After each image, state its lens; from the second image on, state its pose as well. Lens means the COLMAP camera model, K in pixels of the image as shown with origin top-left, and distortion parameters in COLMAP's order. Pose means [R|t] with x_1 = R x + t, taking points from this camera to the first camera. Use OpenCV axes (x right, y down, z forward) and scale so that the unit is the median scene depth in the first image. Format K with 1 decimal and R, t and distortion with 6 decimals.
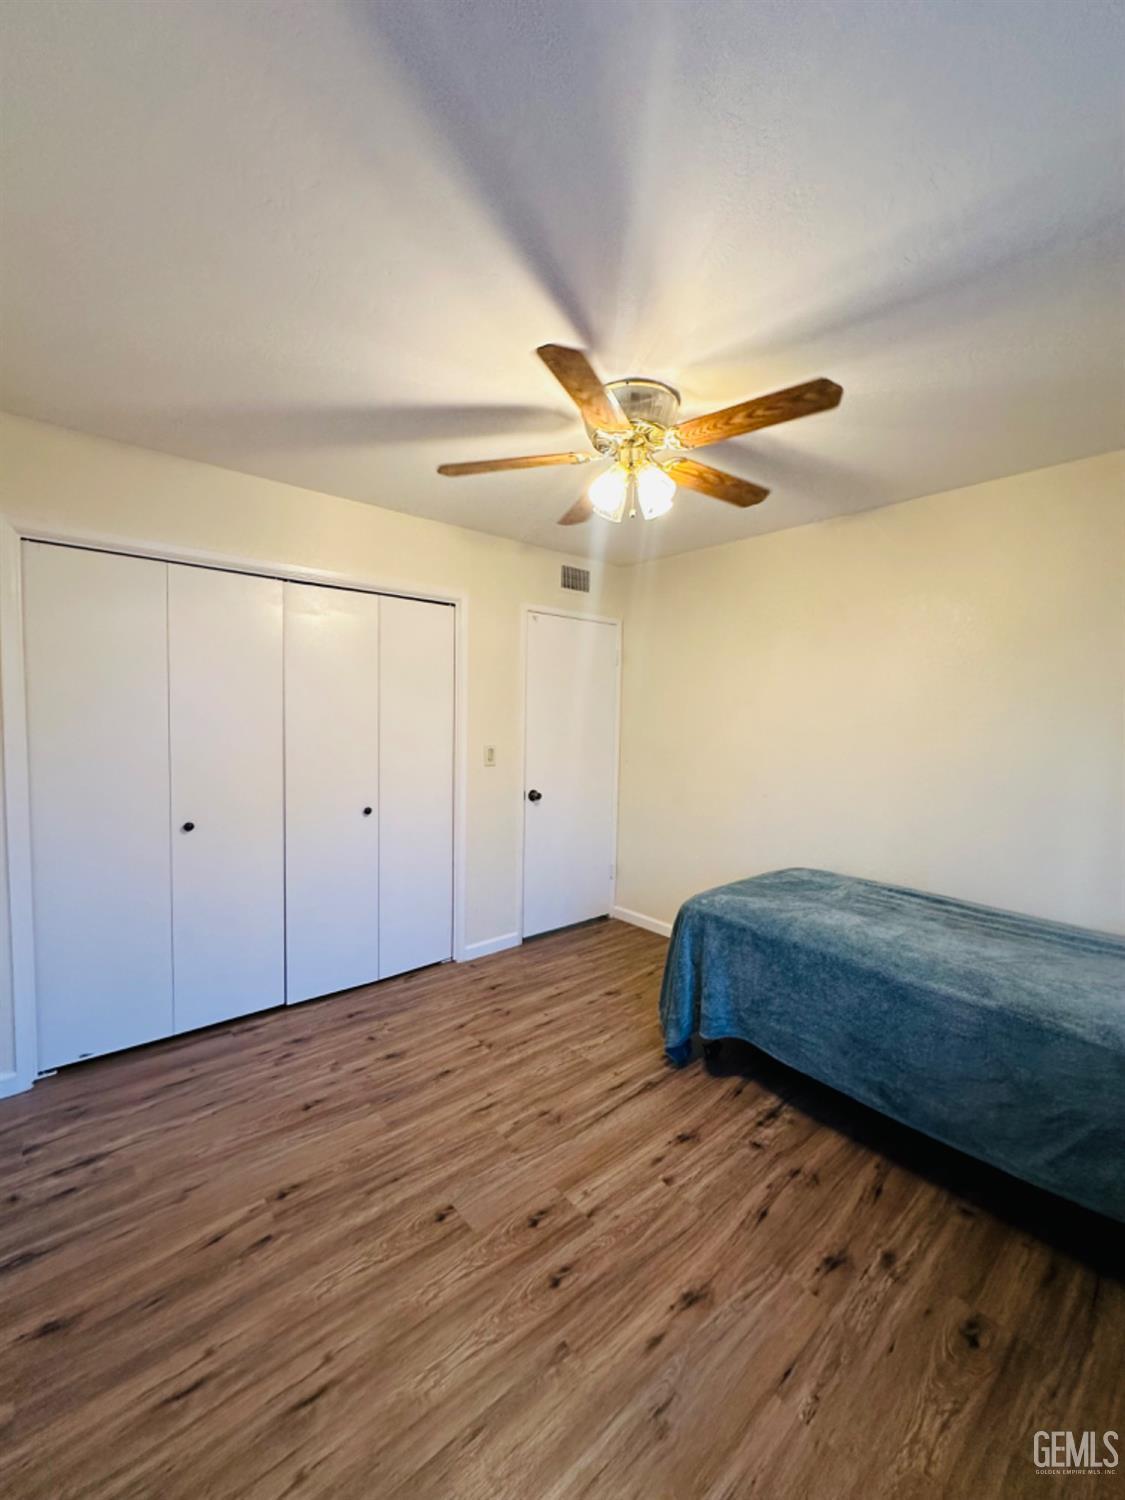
lens RADIAL K [[610.9, 0, 563.1], [0, 610.9, 745.4], [0, 0, 1]] dist [-0.000476, 0.000276]
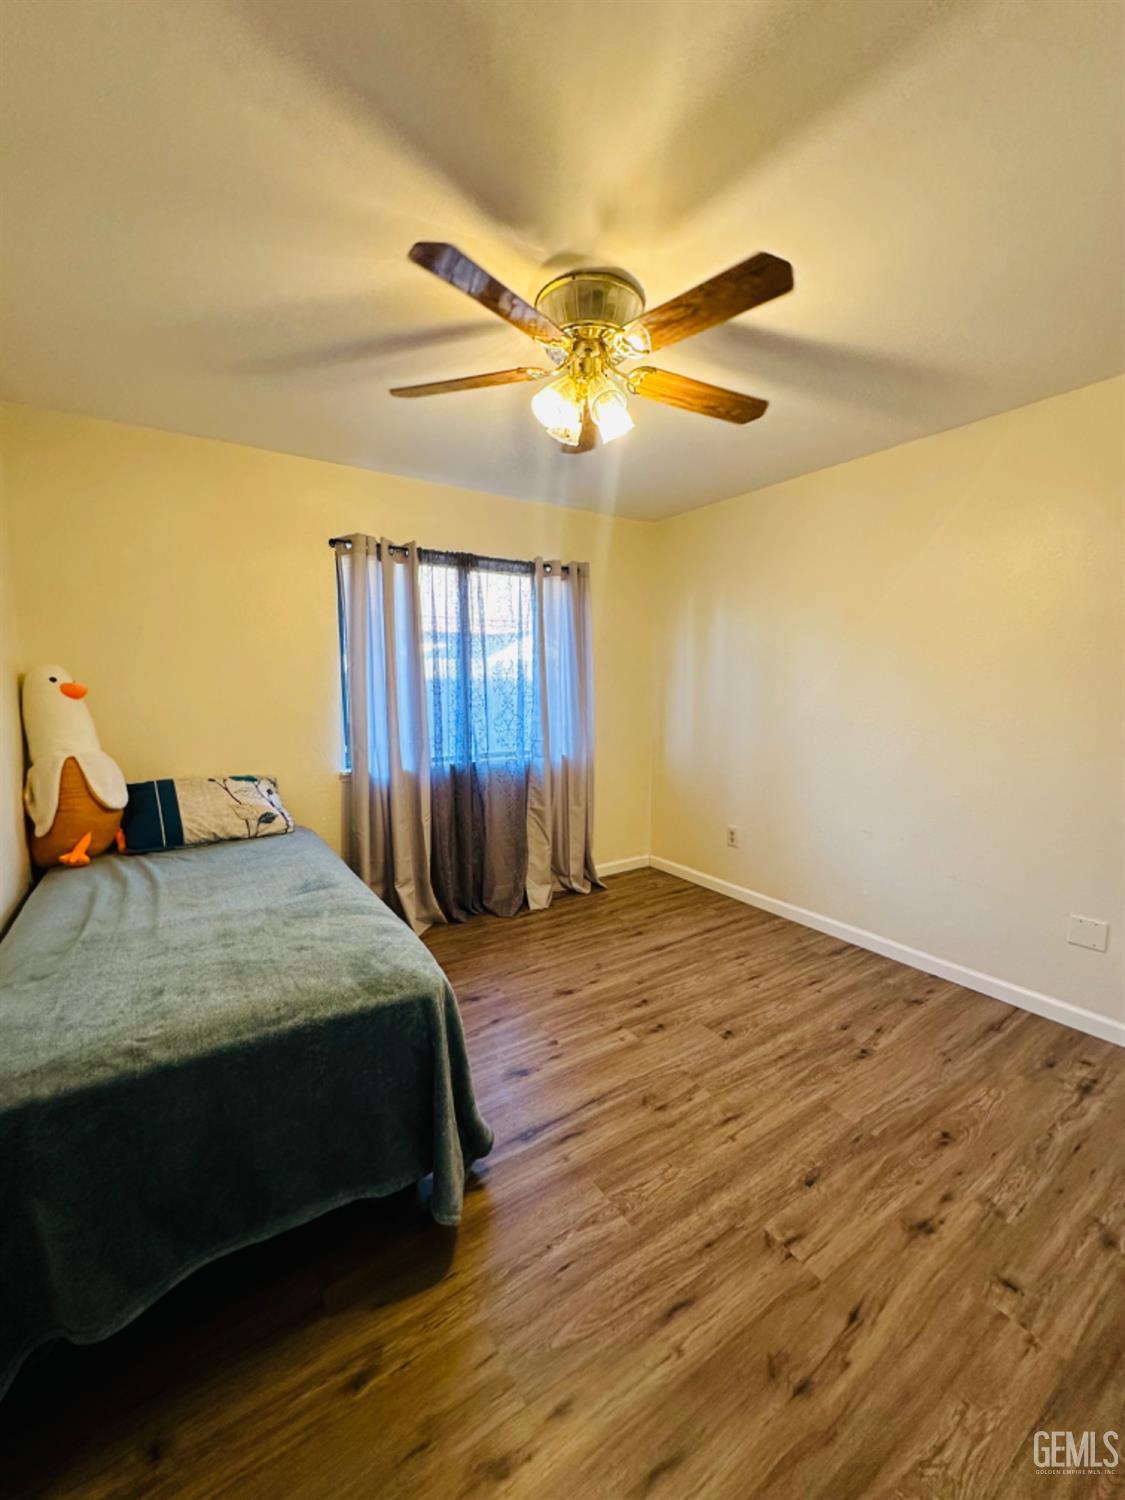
lens RADIAL K [[610.9, 0, 563.1], [0, 610.9, 745.4], [0, 0, 1]] dist [-0.000476, 0.000276]
pose [[-0.991985, -0.030749, 0.122556, 0.018828], [-0.010764, 0.986977, 0.160503, -0.069431], [-0.125895, 0.157897, -0.979397, 1.870897]]
